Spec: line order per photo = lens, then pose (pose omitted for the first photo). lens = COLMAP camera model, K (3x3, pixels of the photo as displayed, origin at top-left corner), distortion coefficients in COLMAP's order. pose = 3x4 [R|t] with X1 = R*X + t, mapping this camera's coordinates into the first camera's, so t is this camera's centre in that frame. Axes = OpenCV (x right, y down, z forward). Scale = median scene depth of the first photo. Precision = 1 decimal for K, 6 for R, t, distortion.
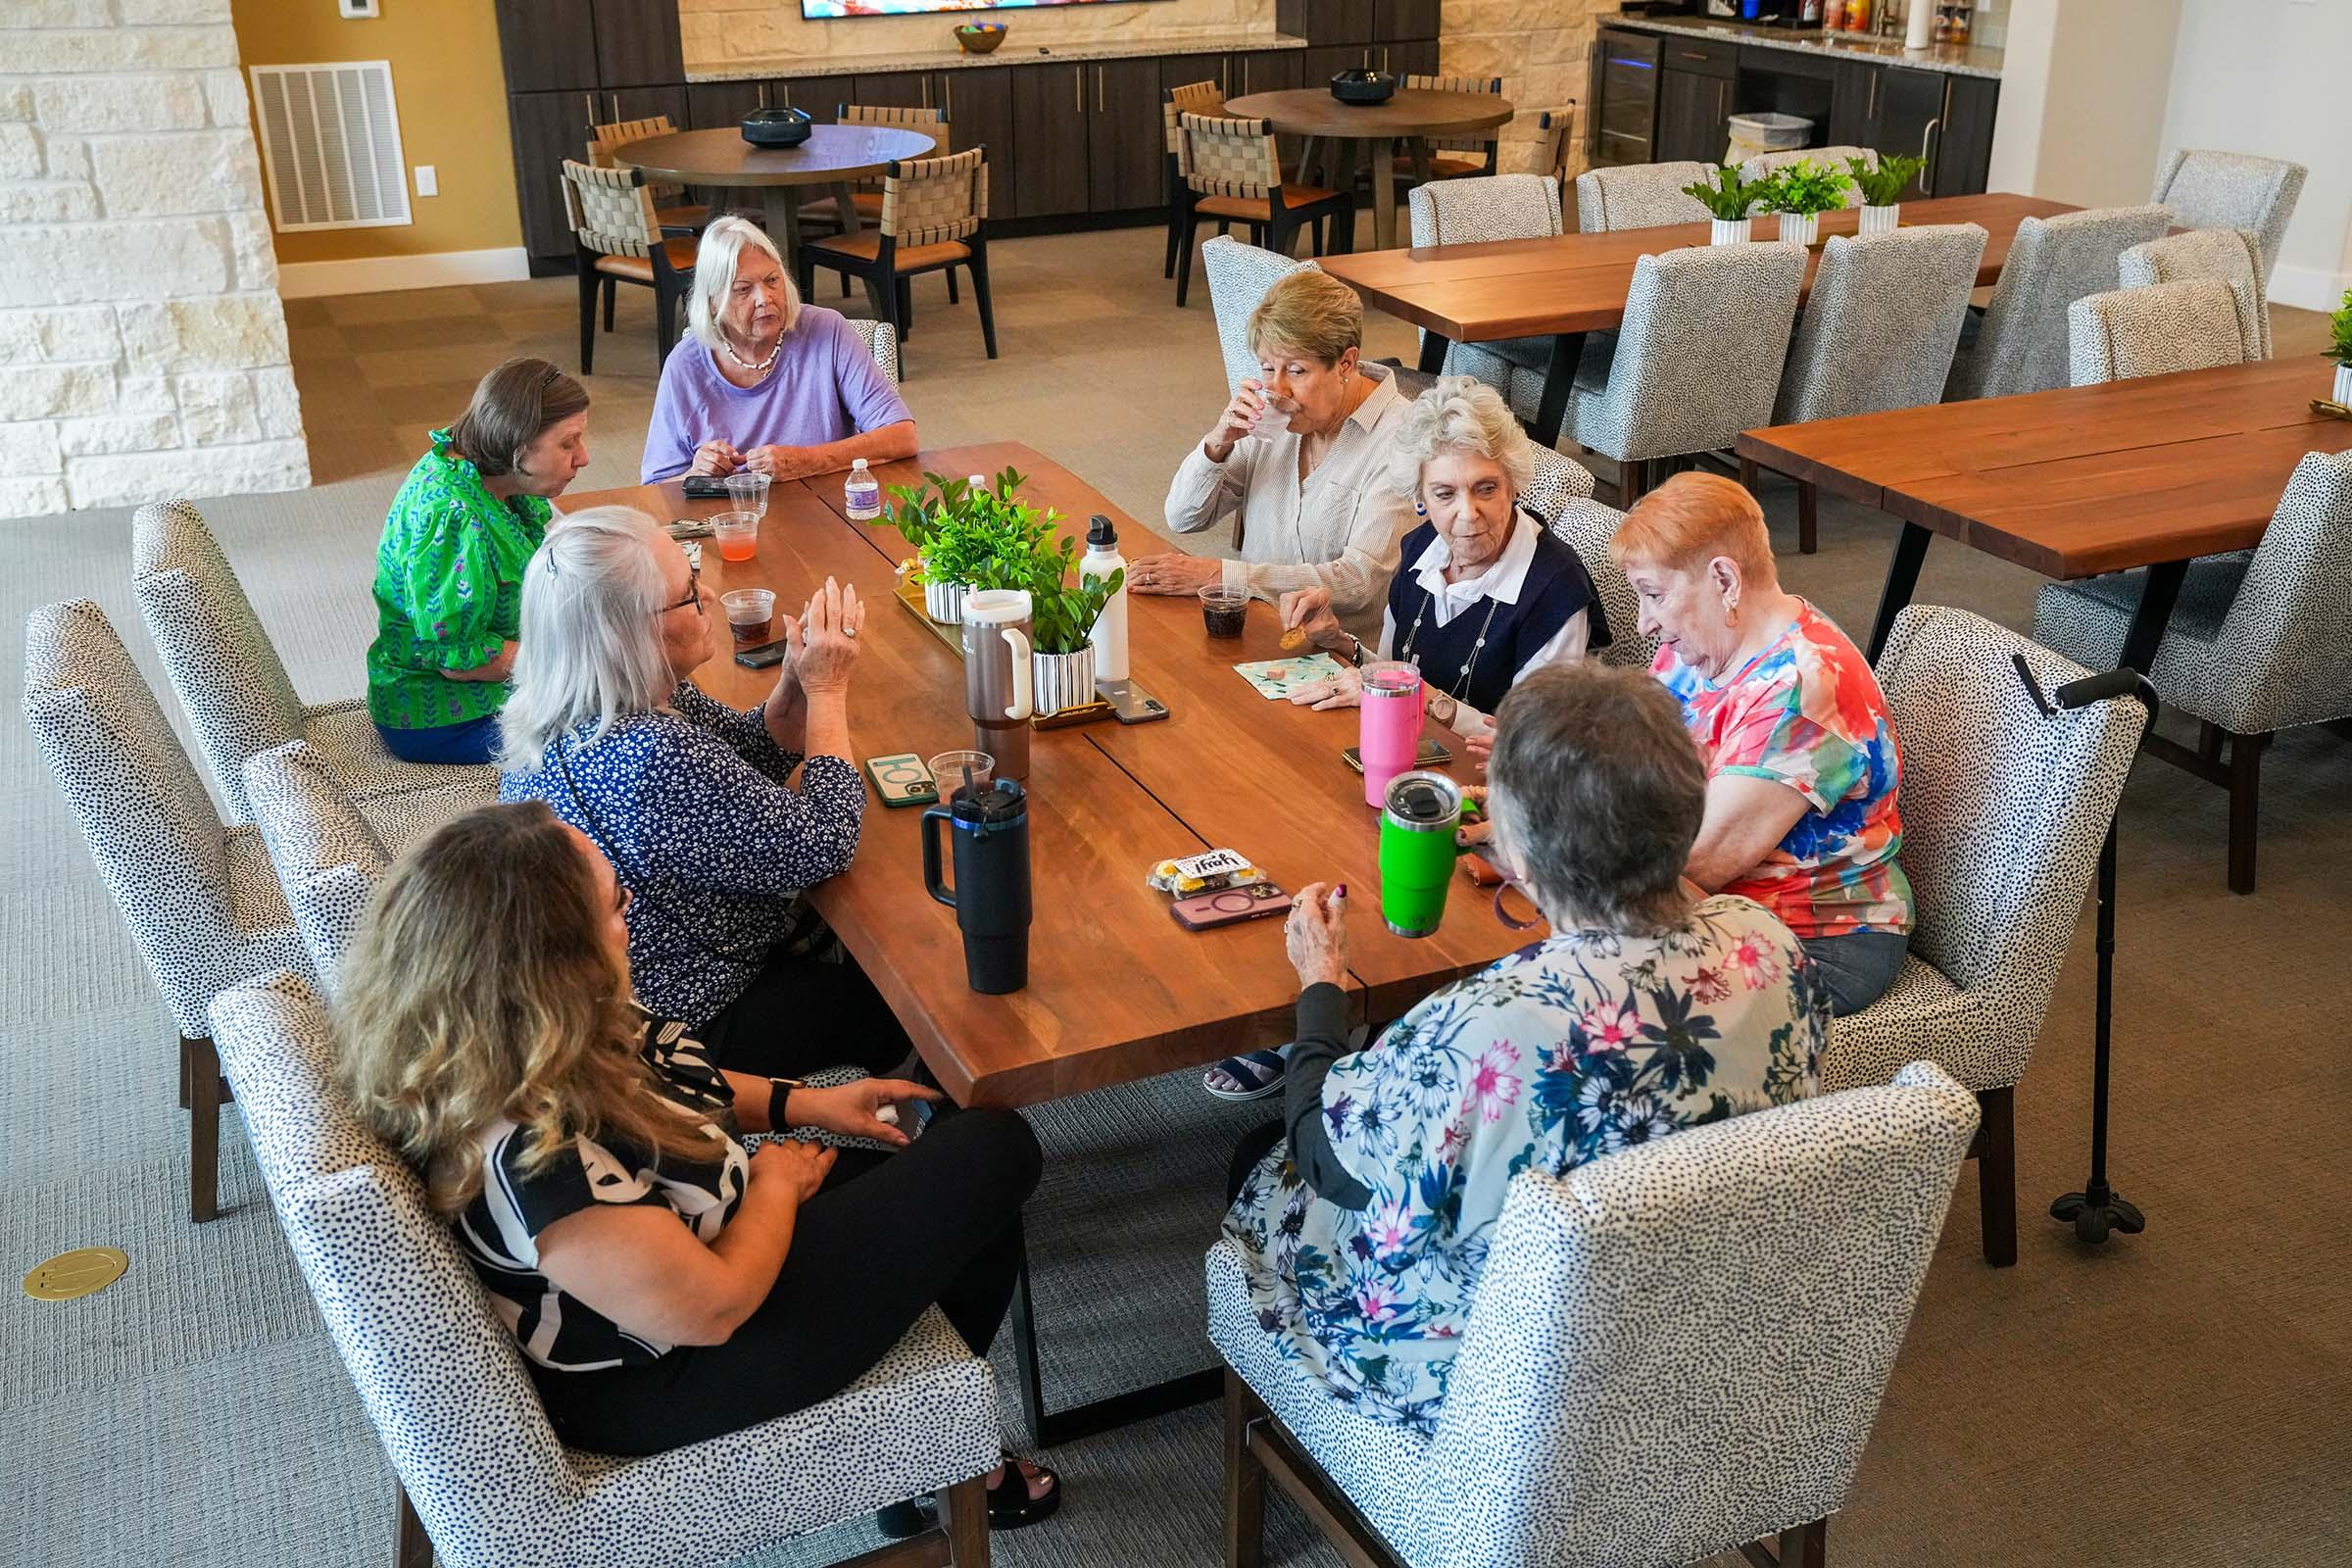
lens RADIAL K [[2453.2, 0, 1199.8], [0, 2453.2, 781.9], [0, 0, 1]] dist [0.071986, 0.000000]
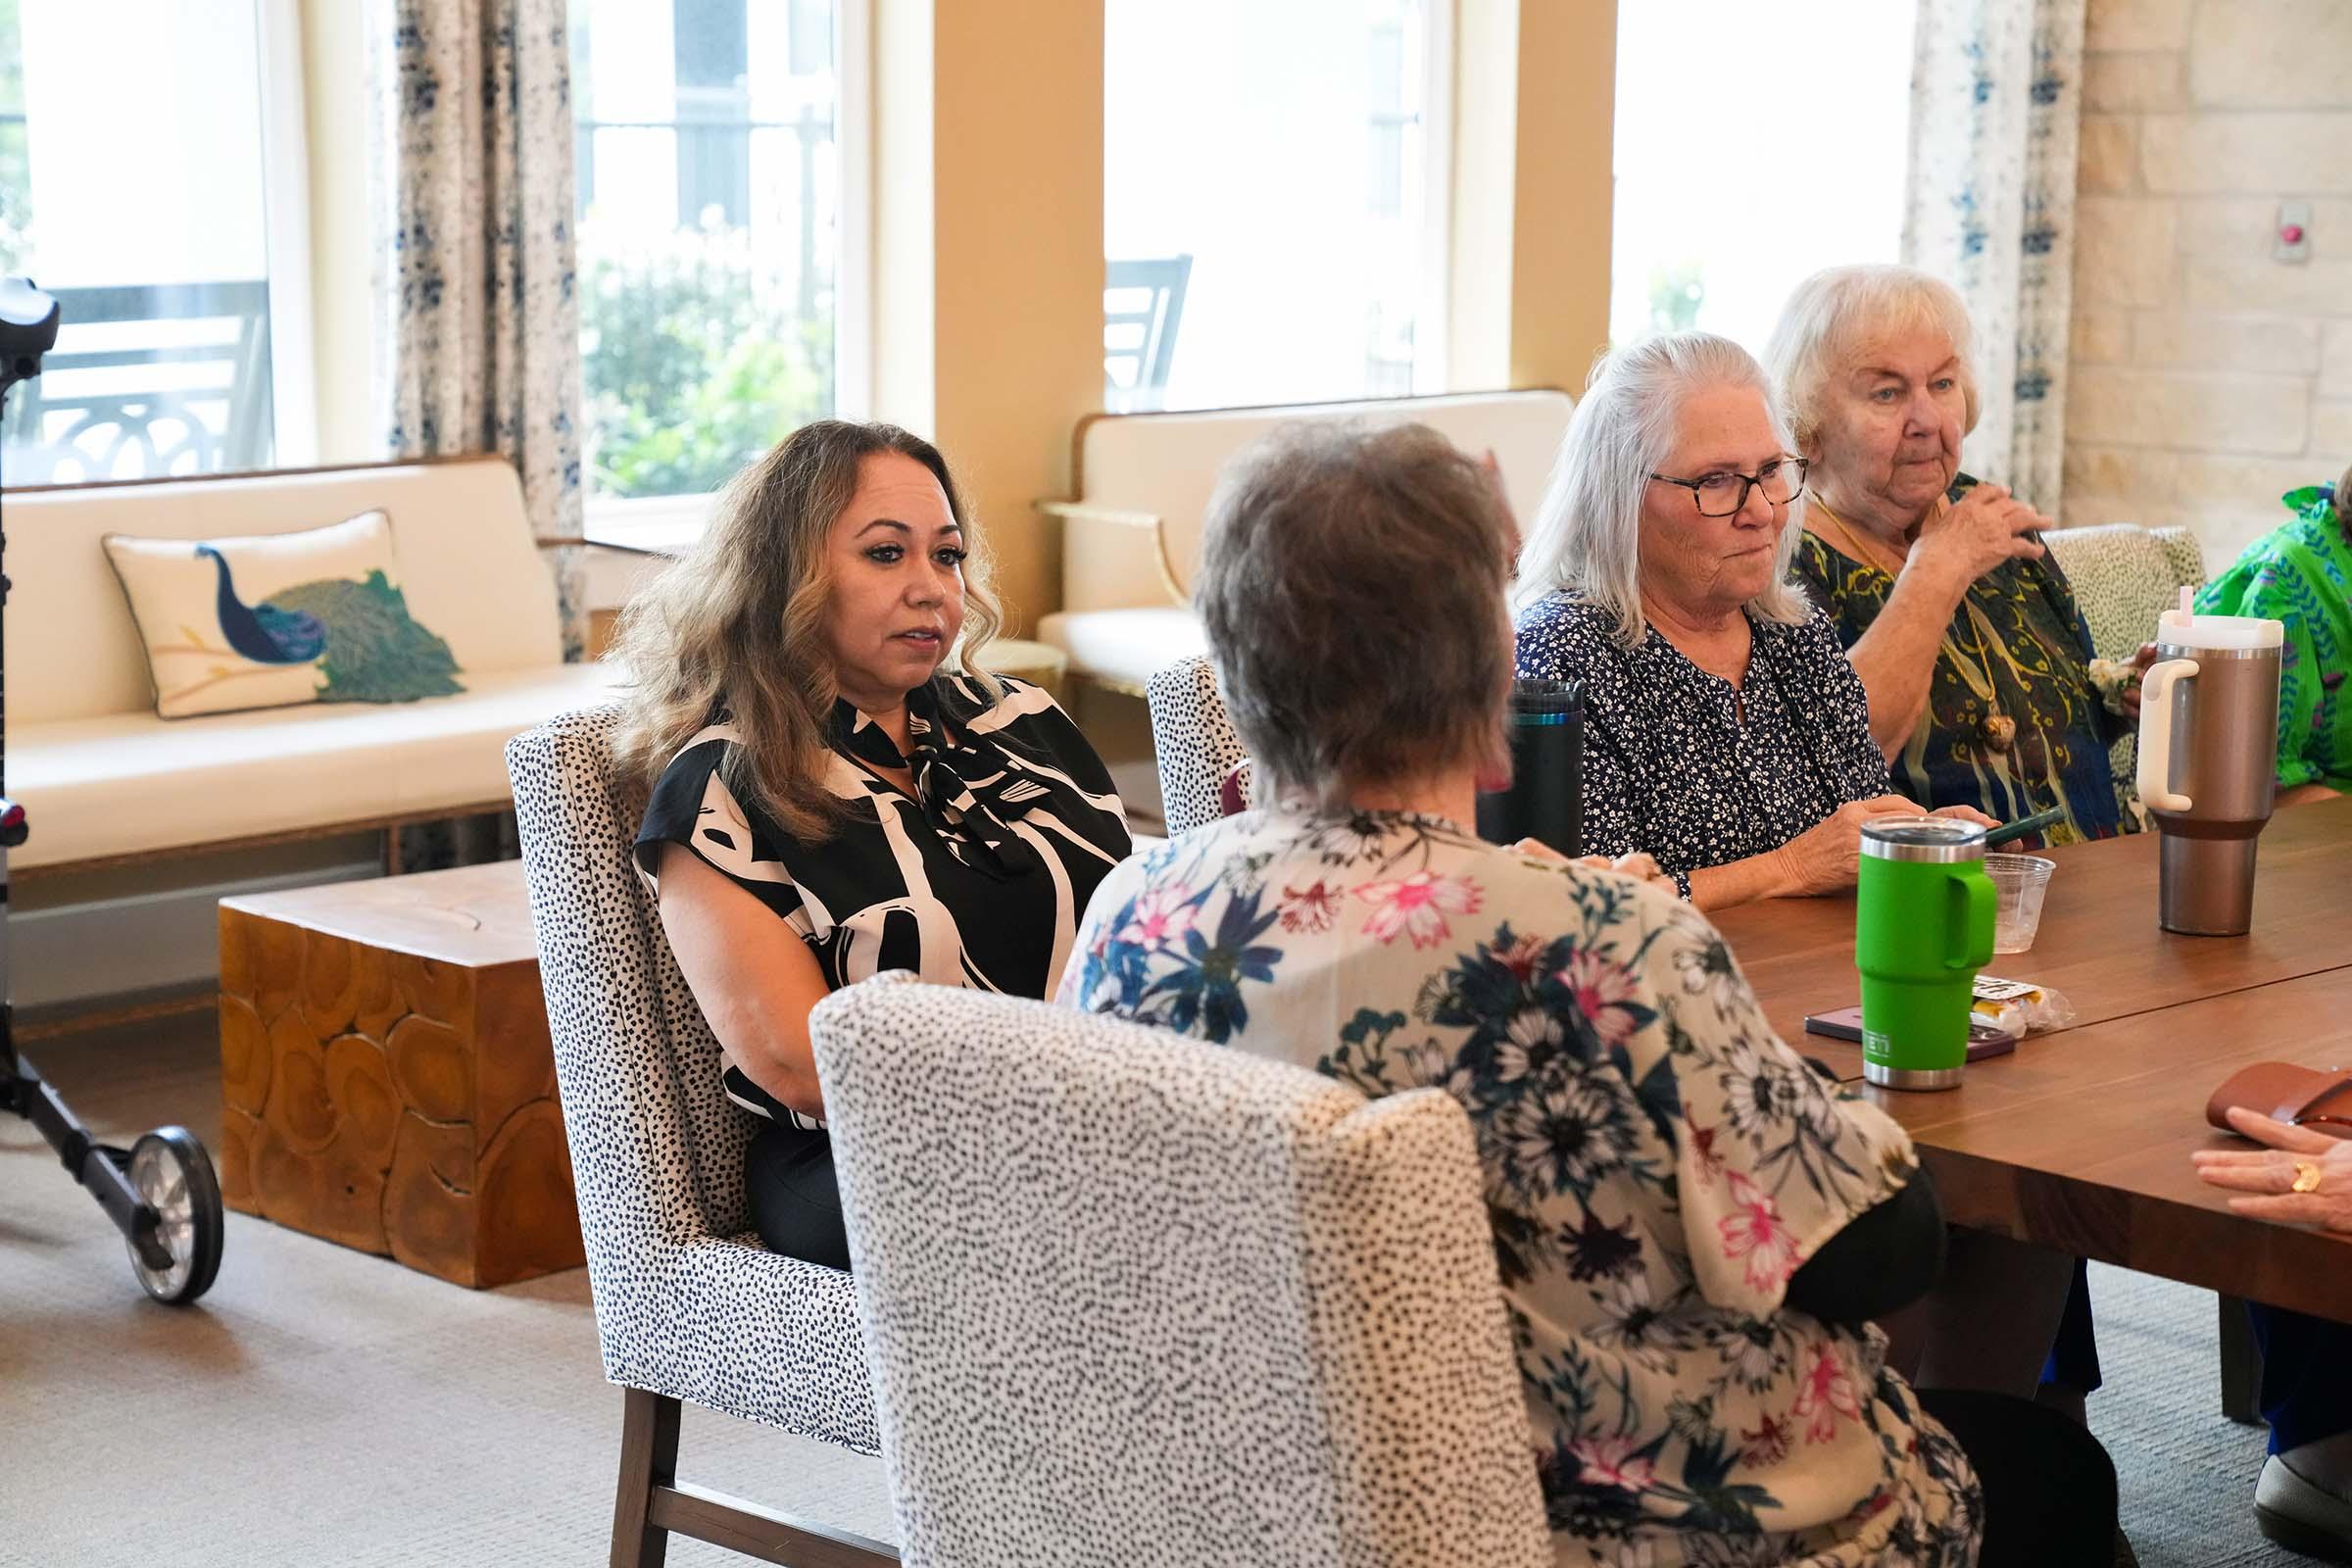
lens RADIAL K [[4574.2, 0, 1118.9], [0, 4574.2, 767.8], [0, 0, 1]] dist [0.403244, 0.000000]
pose [[0.340025, 0.166861, -0.925495, 0.417986], [-0.376394, 0.926016, 0.028668, 0.012678], [0.861806, 0.338603, 0.377674, 0.163487]]
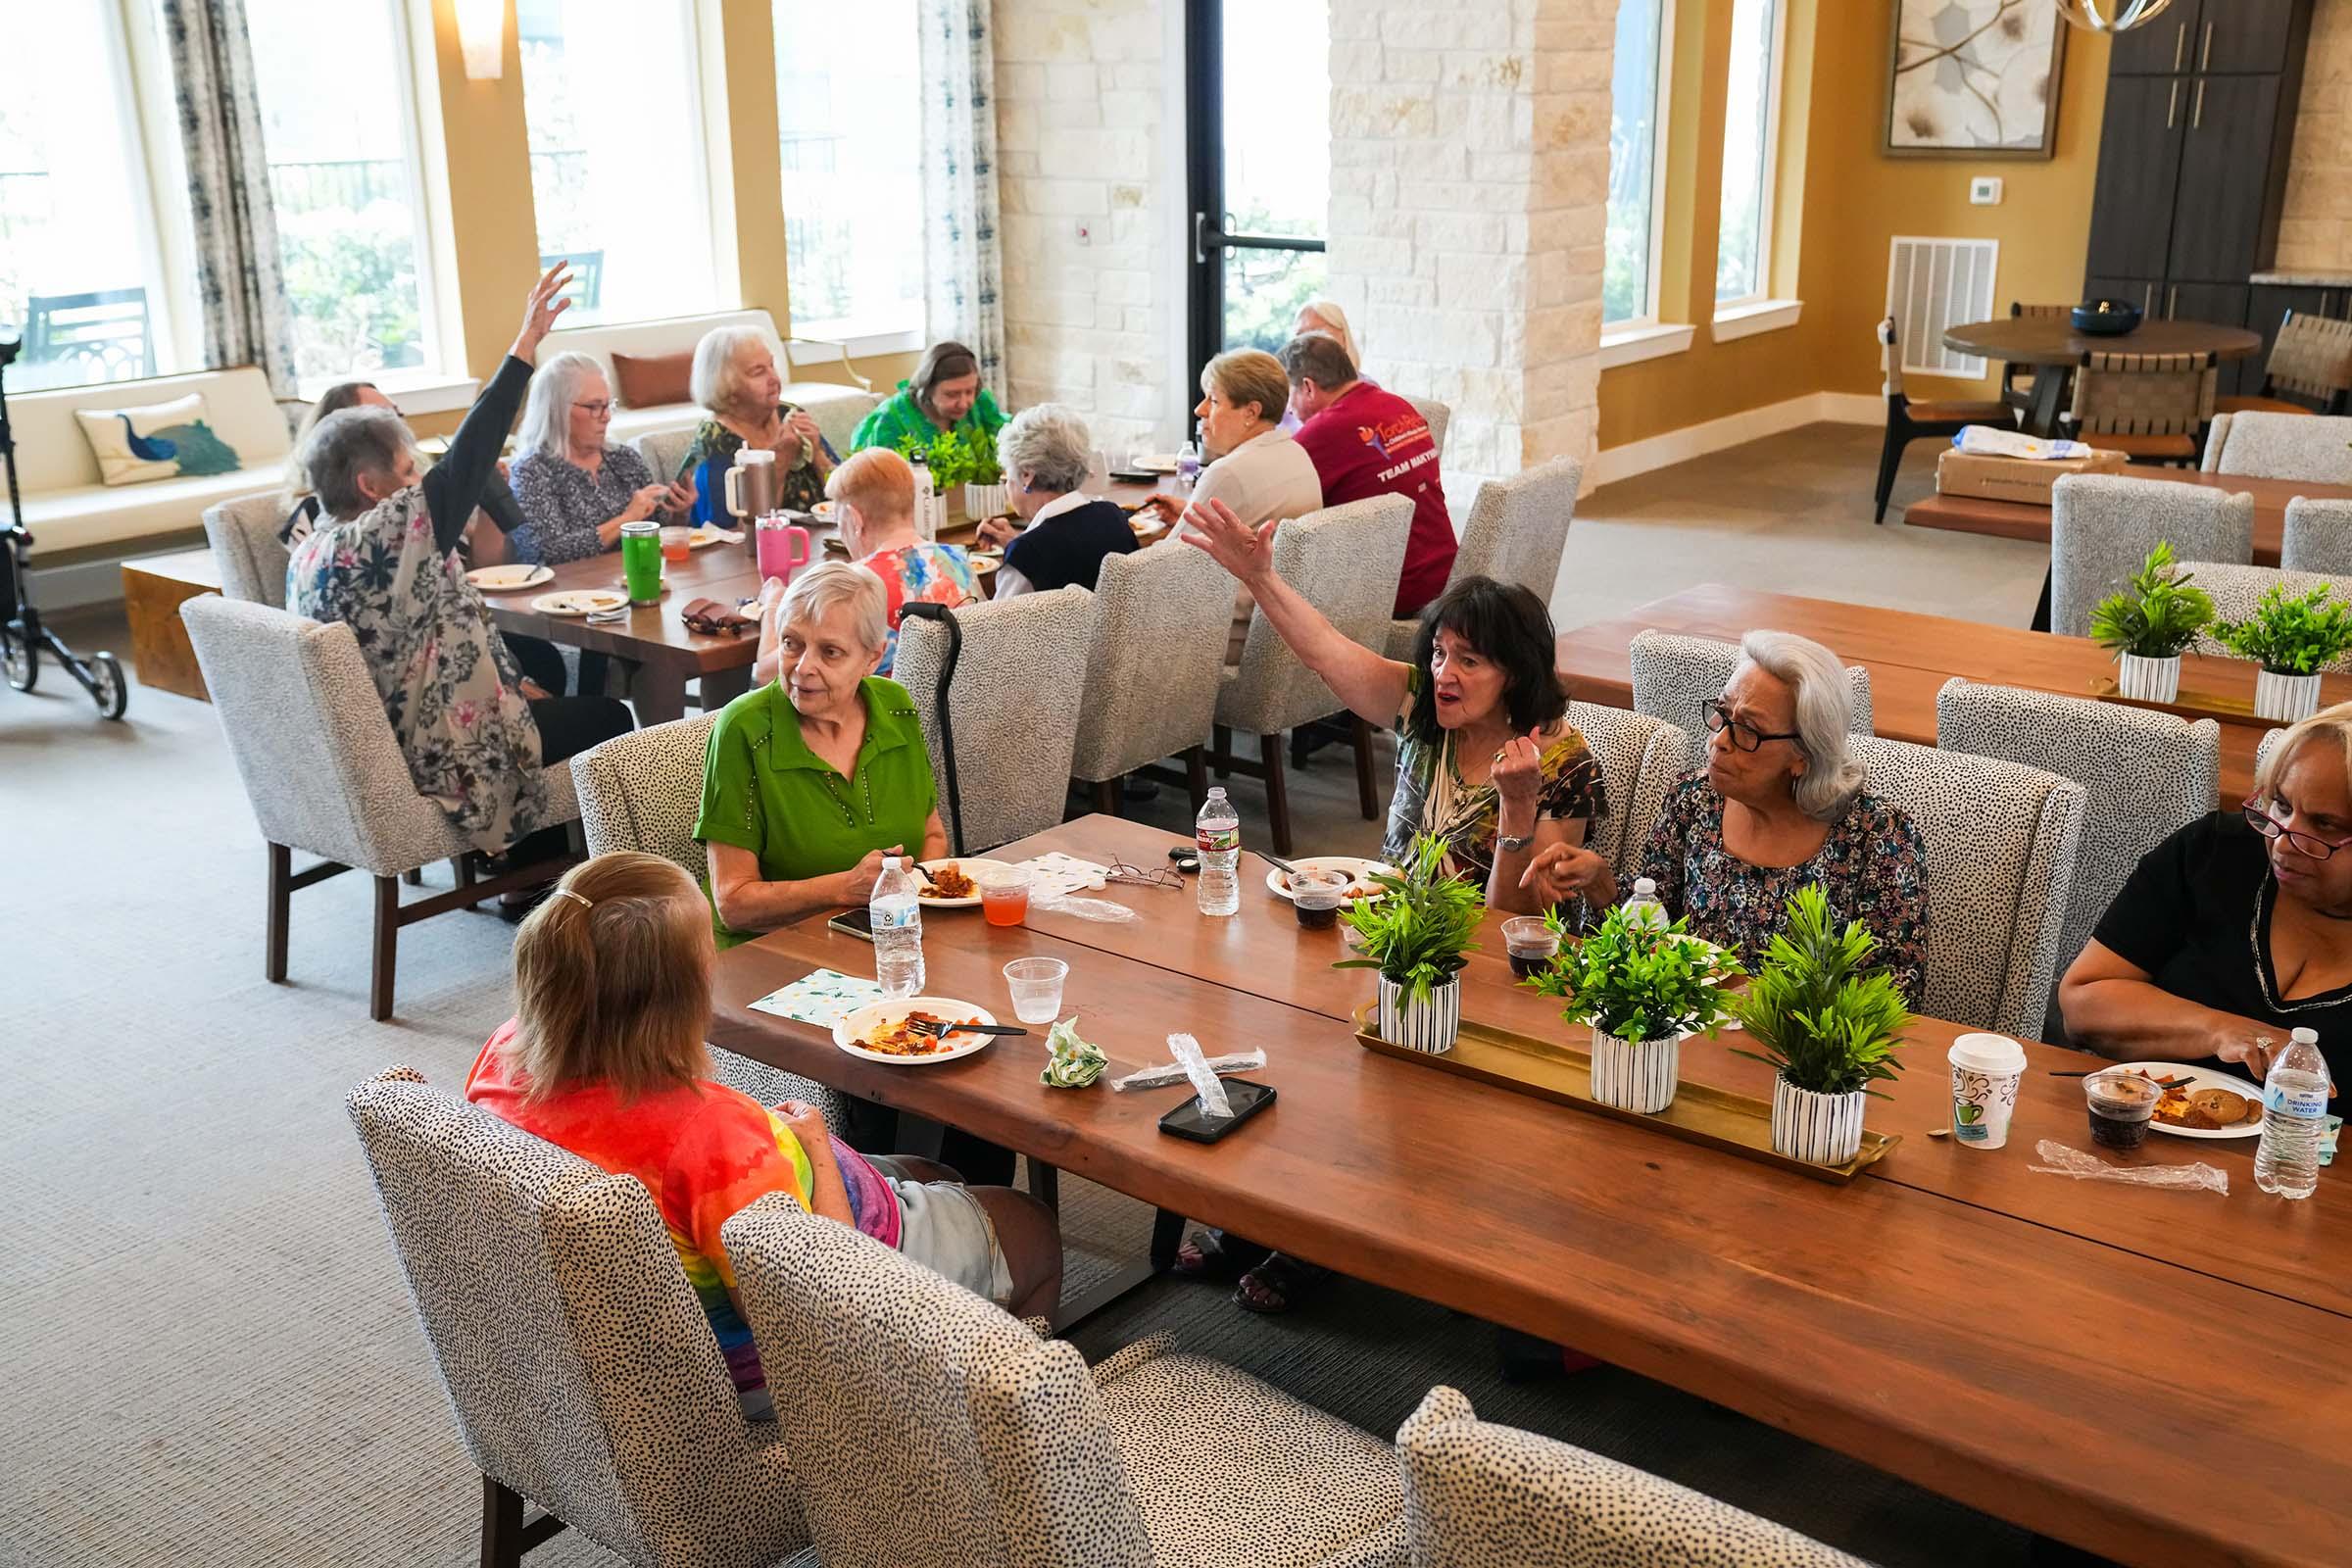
lens RADIAL K [[2524.7, 0, 1175.4], [0, 2524.7, 778.7], [0, 0, 1]] dist [0.108478, 0.000000]
pose [[0.468752, 0.267060, -0.841992, 0.806190], [-0.338978, 0.934607, 0.107720, -0.072097], [0.815699, 0.234923, 0.528626, 0.143402]]
